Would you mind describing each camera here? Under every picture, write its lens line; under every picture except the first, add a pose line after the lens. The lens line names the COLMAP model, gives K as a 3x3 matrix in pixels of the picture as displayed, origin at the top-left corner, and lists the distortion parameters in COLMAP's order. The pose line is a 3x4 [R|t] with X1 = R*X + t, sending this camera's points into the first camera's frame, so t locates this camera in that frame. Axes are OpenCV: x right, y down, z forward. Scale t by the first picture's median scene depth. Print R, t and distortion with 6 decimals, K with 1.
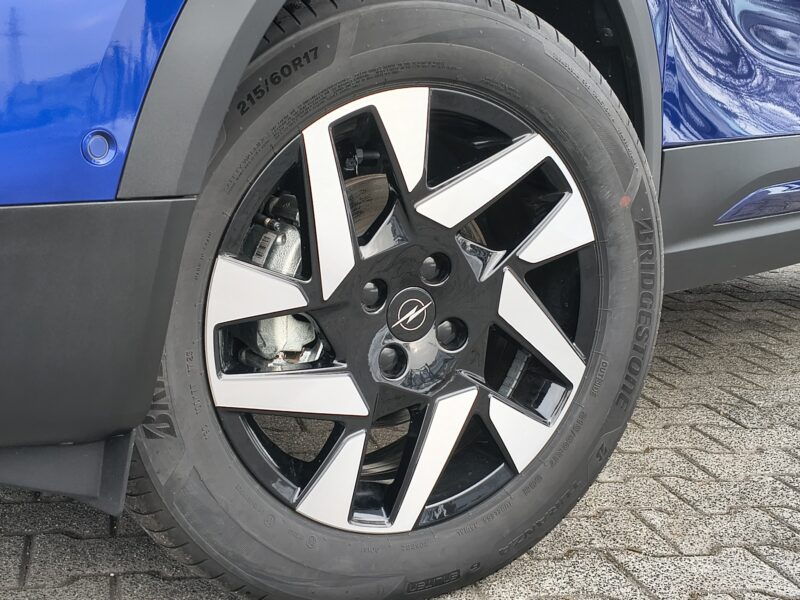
lens RADIAL K [[1339.7, 0, 400.0], [0, 1339.7, 300.0], [0, 0, 1]] dist [0.030571, 0.052063]
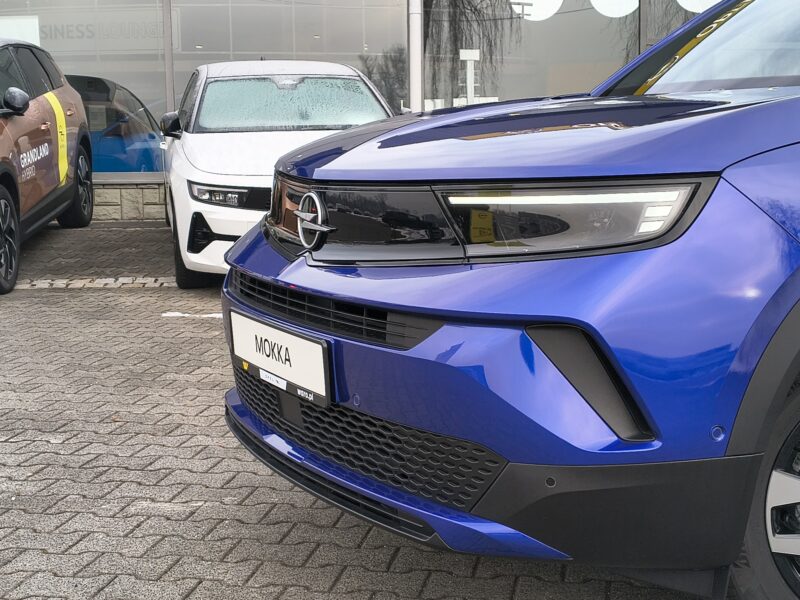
lens RADIAL K [[1203.3, 0, 400.0], [0, 1203.3, 300.0], [0, 0, 1]] dist [0.309548, -1.475089]
pose [[0.919909, -0.016867, -0.391770, 0.050783], [-0.007889, 0.998076, -0.061497, -0.147175], [0.392053, 0.059662, 0.918006, -0.701876]]
